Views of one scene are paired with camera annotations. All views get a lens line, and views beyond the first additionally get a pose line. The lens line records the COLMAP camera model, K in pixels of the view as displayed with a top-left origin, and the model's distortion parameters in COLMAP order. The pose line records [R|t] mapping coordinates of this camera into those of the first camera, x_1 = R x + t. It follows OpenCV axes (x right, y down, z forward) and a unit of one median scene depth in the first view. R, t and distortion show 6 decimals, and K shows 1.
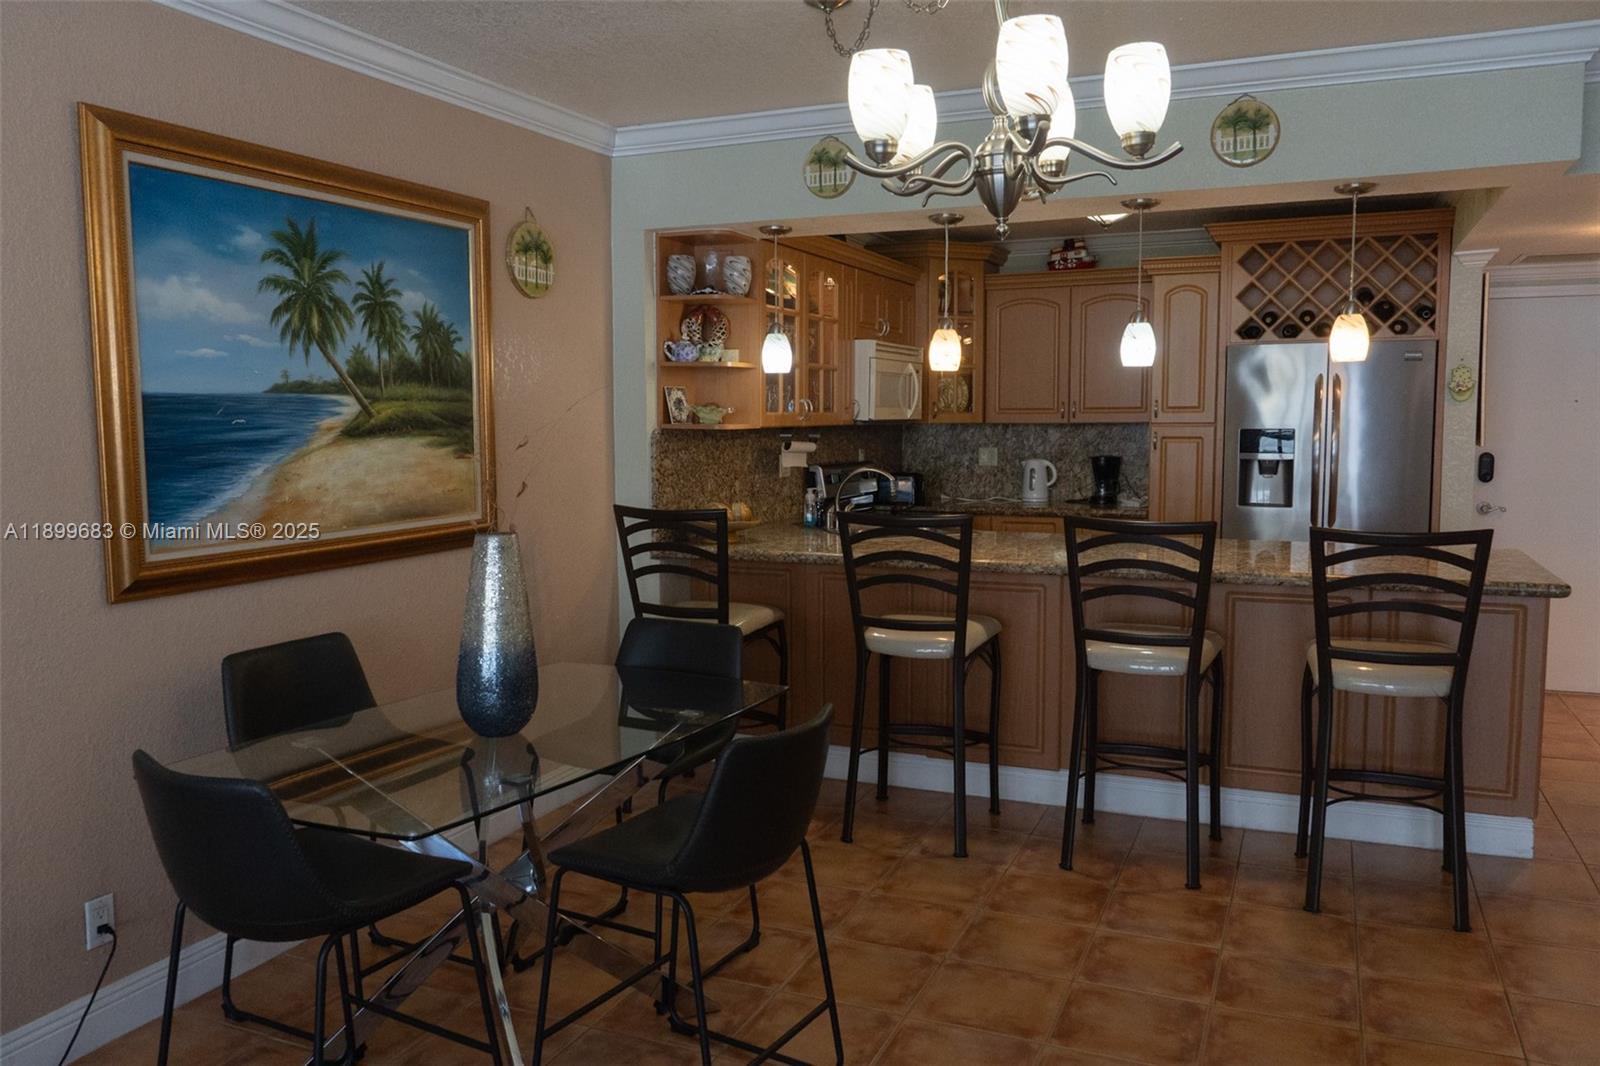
lens RADIAL K [[1212.9, 0, 793.8], [0, 1212.9, 533.1], [0, 0, 1]] dist [-0.004496, -0.007122]
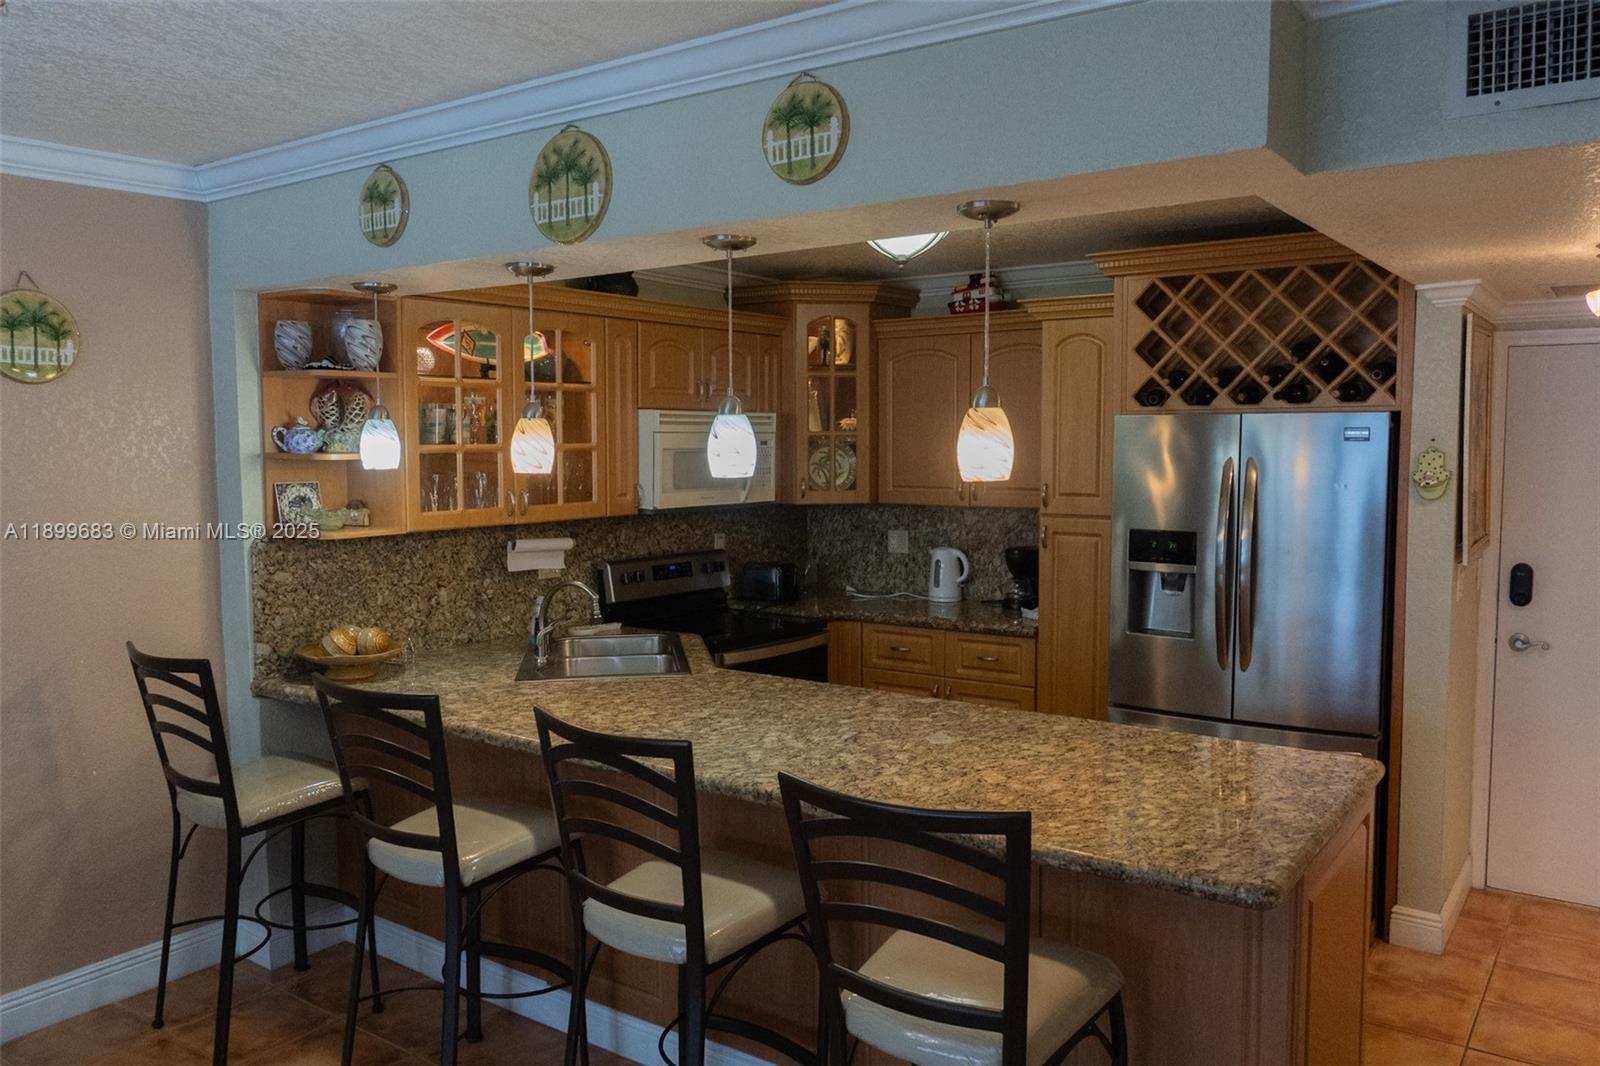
lens RADIAL K [[1212.9, 0, 790.1], [0, 1212.9, 533.1], [0, 0, 1]] dist [-0.004496, -0.007122]
pose [[0.976574, 0.018502, -0.214386, 0.468955], [-0.022339, 0.999630, -0.015489, -0.097326], [0.214020, 0.019915, 0.976626, 0.339913]]
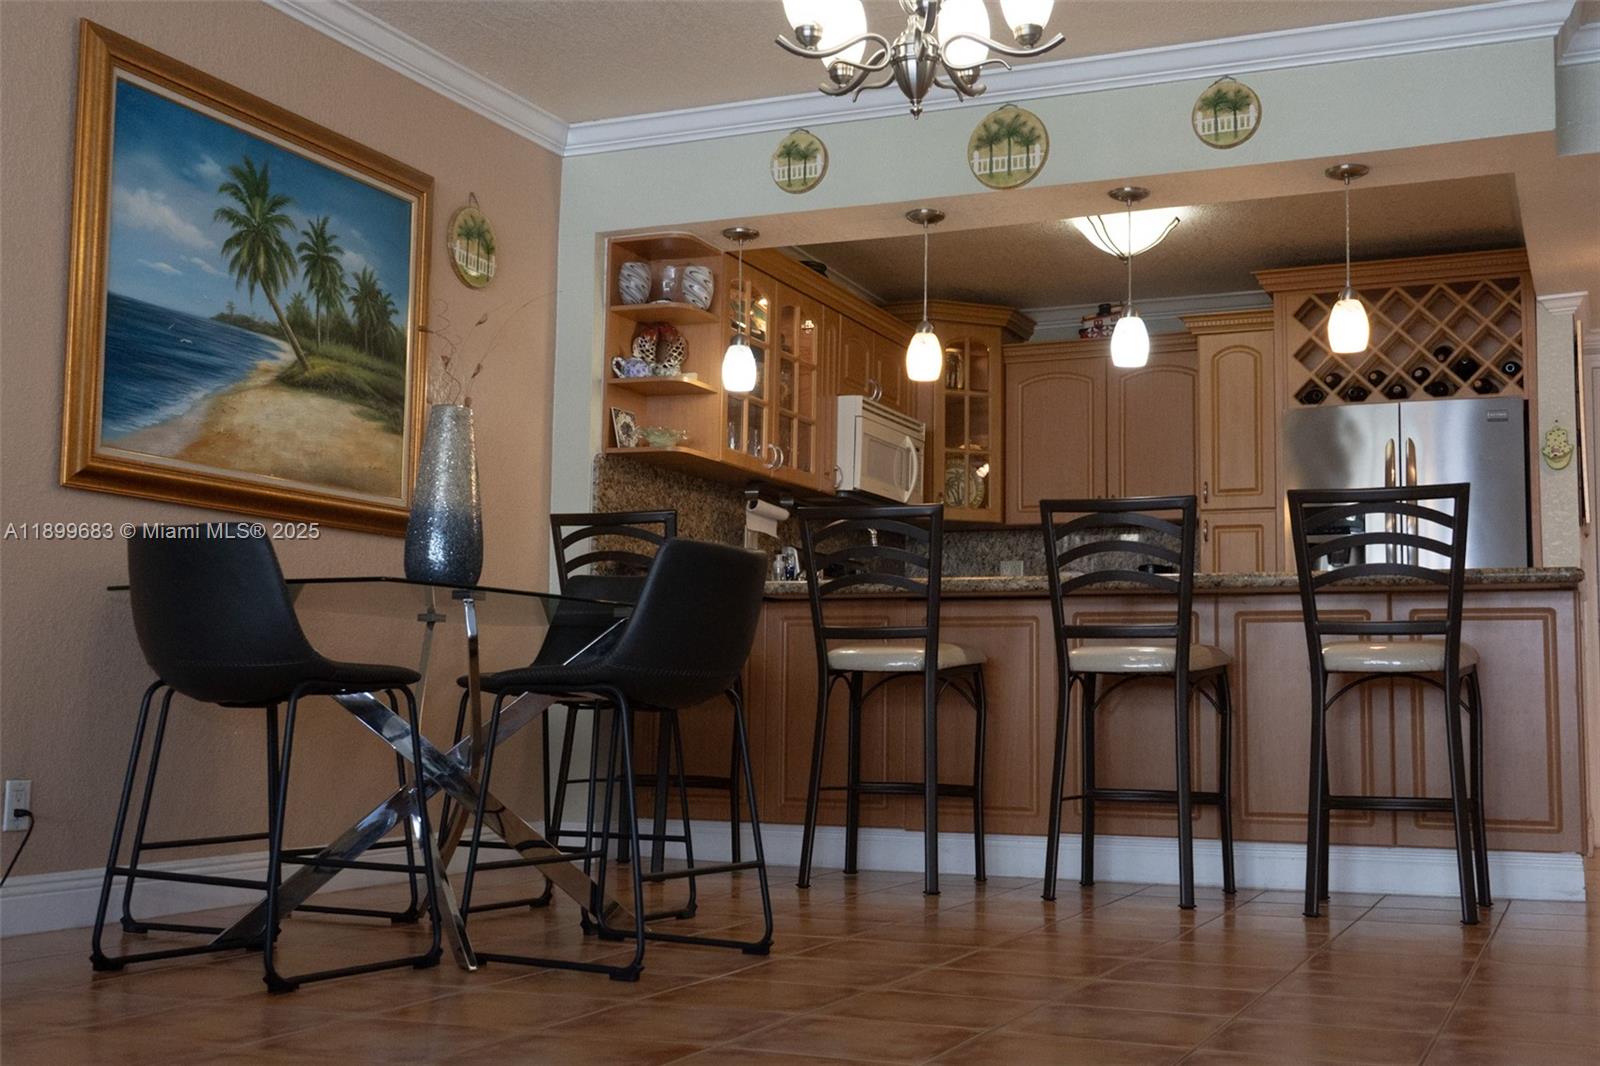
lens RADIAL K [[1859.7, 0, 783.6], [0, 1859.7, 533.1], [0, 0, 1]] dist [0.021209, 0.000000]
pose [[0.999789, 0.018639, -0.008631, 0.037194], [-0.019953, 0.981074, -0.192602, 0.265265], [0.004878, 0.192734, 0.981239, -0.358602]]
